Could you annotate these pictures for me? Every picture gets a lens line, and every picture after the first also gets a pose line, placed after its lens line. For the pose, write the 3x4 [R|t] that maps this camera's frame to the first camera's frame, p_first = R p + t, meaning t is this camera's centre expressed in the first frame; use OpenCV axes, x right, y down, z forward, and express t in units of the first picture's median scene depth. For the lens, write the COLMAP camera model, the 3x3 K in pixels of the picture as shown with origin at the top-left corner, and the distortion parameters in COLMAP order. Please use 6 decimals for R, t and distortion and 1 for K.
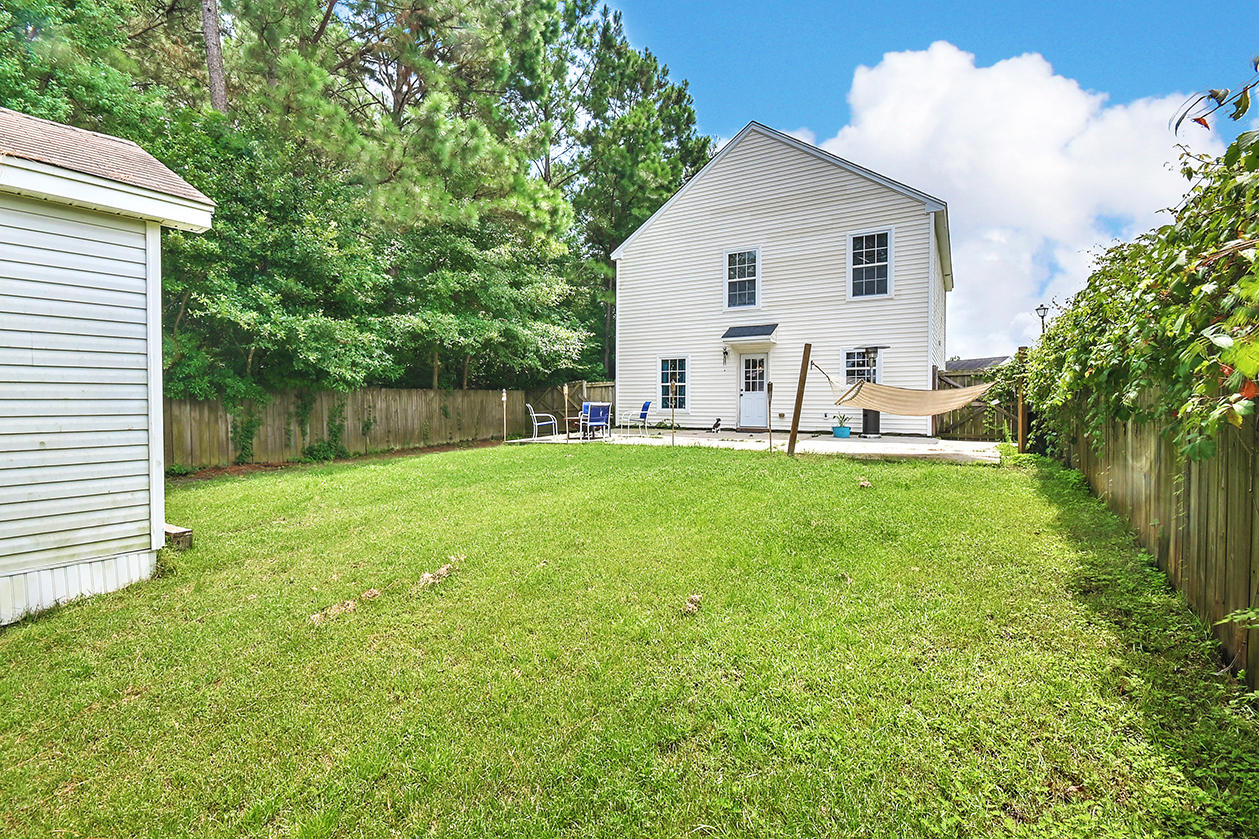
lens RADIAL K [[556.2, 0, 647.7], [0, 556.2, 400.5], [0, 0, 1]] dist [-0.005116, -0.000522]
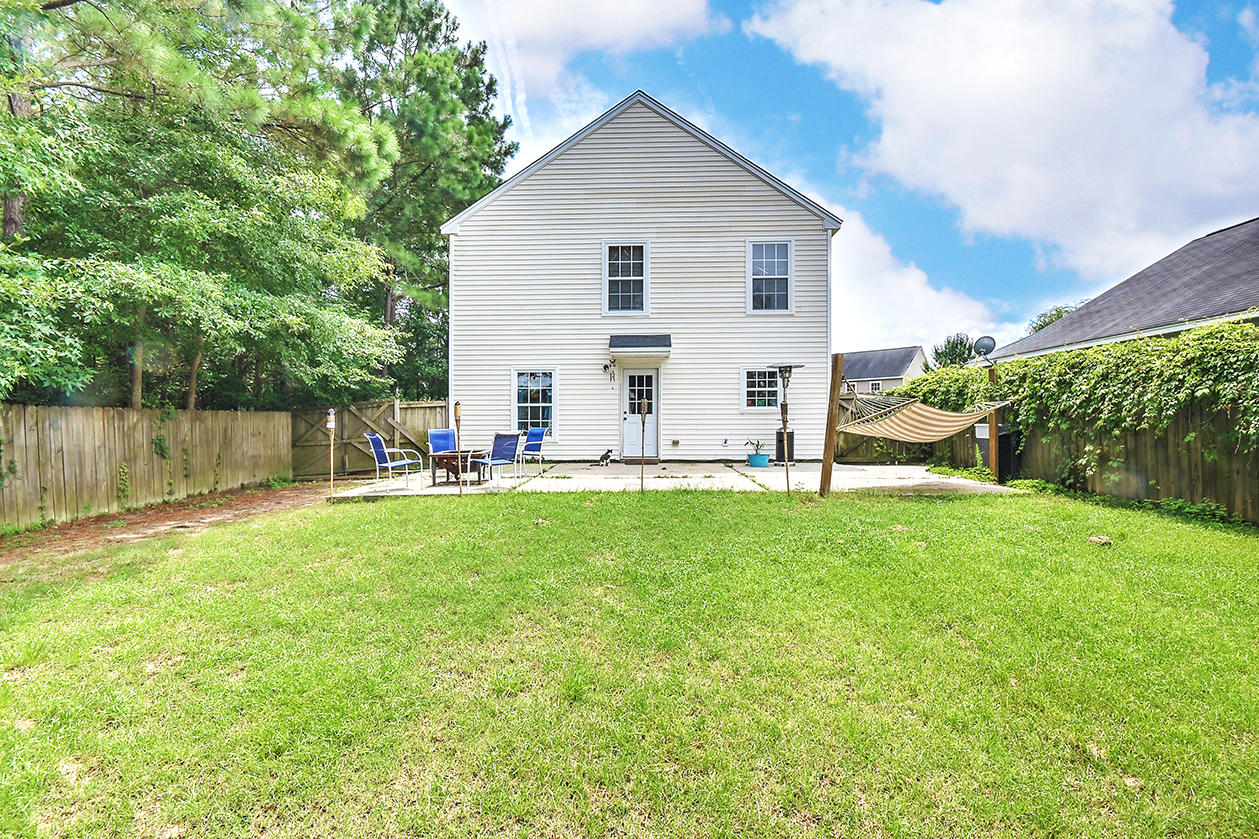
lens RADIAL K [[556.2, 0, 629.5], [0, 556.2, 420.4], [0, 0, 1]] dist [-0.005116, -0.000522]
pose [[0.882954, -0.001593, 0.469456, -0.218210], [0.005611, 0.999959, -0.007160, -0.001482], [-0.469425, 0.008956, 0.882927, 0.278376]]
